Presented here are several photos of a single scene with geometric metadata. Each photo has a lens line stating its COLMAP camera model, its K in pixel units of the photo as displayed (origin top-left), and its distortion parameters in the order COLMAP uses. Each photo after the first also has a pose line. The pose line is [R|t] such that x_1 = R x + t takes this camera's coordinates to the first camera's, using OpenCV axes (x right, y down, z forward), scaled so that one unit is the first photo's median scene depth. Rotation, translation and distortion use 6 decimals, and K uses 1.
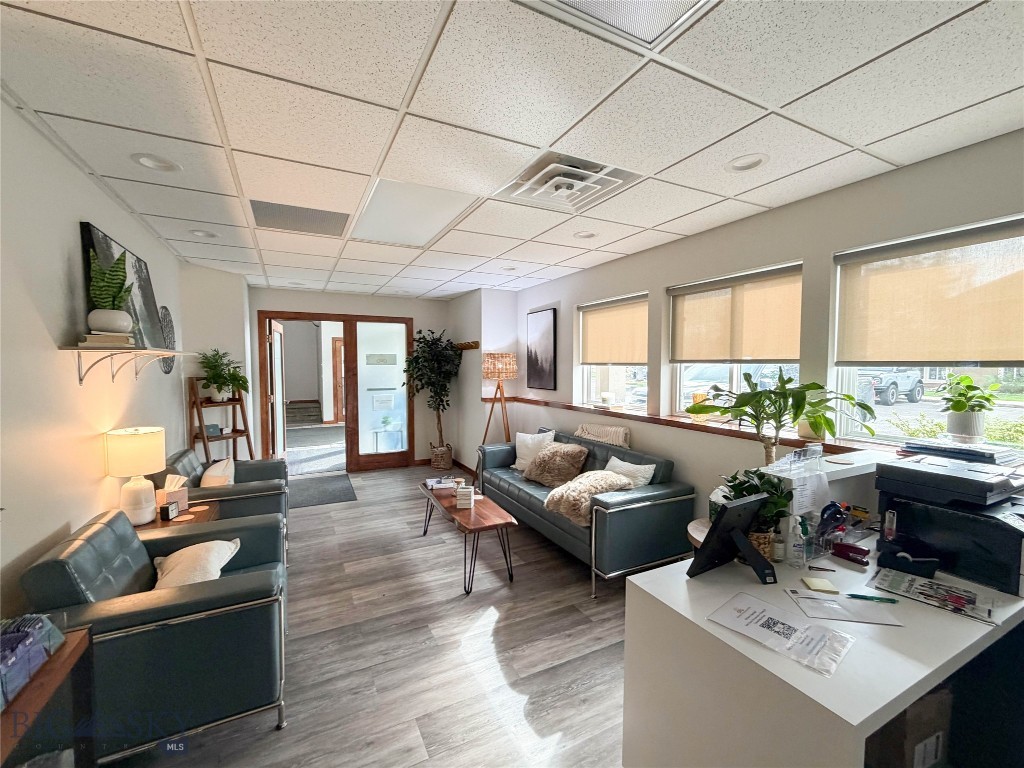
lens RADIAL K [[420.1, 0, 512.0], [0, 420.1, 384.0], [0, 0, 1]] dist [-0.001190, -0.000413]
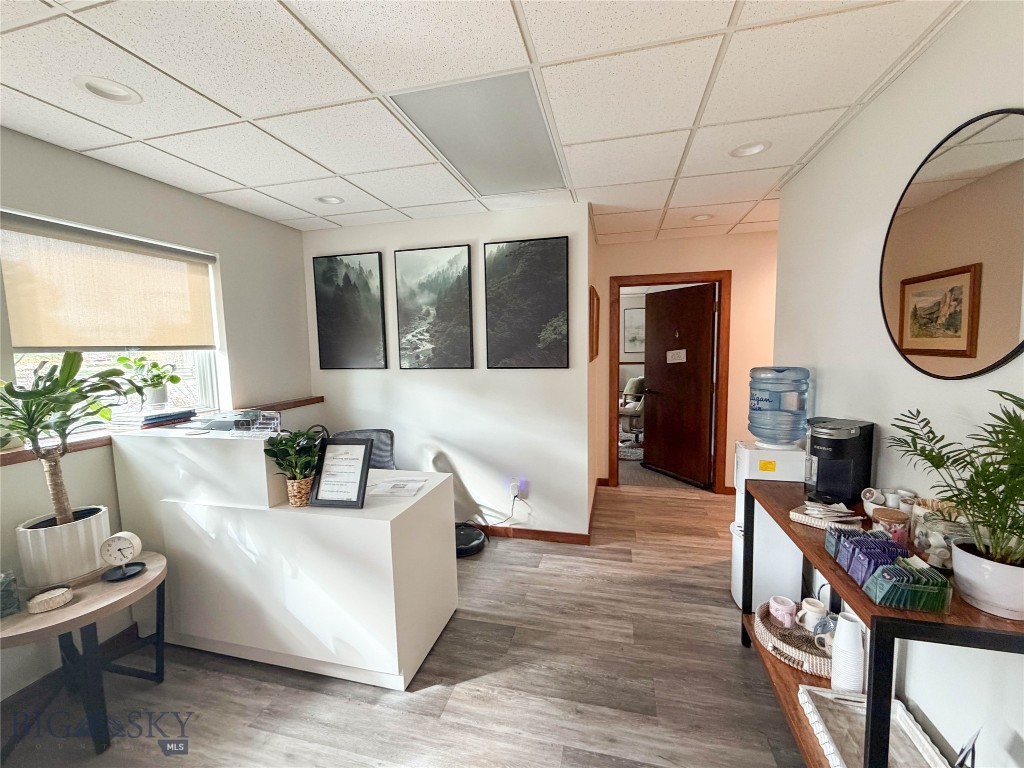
lens RADIAL K [[420.1, 0, 512.0], [0, 420.1, 384.0], [0, 0, 1]] dist [-0.001190, -0.000413]
pose [[-0.739865, -0.053492, 0.670626, -0.624571], [0.042550, 0.991117, 0.125998, -0.059564], [-0.671409, 0.121757, -0.731017, 1.253100]]
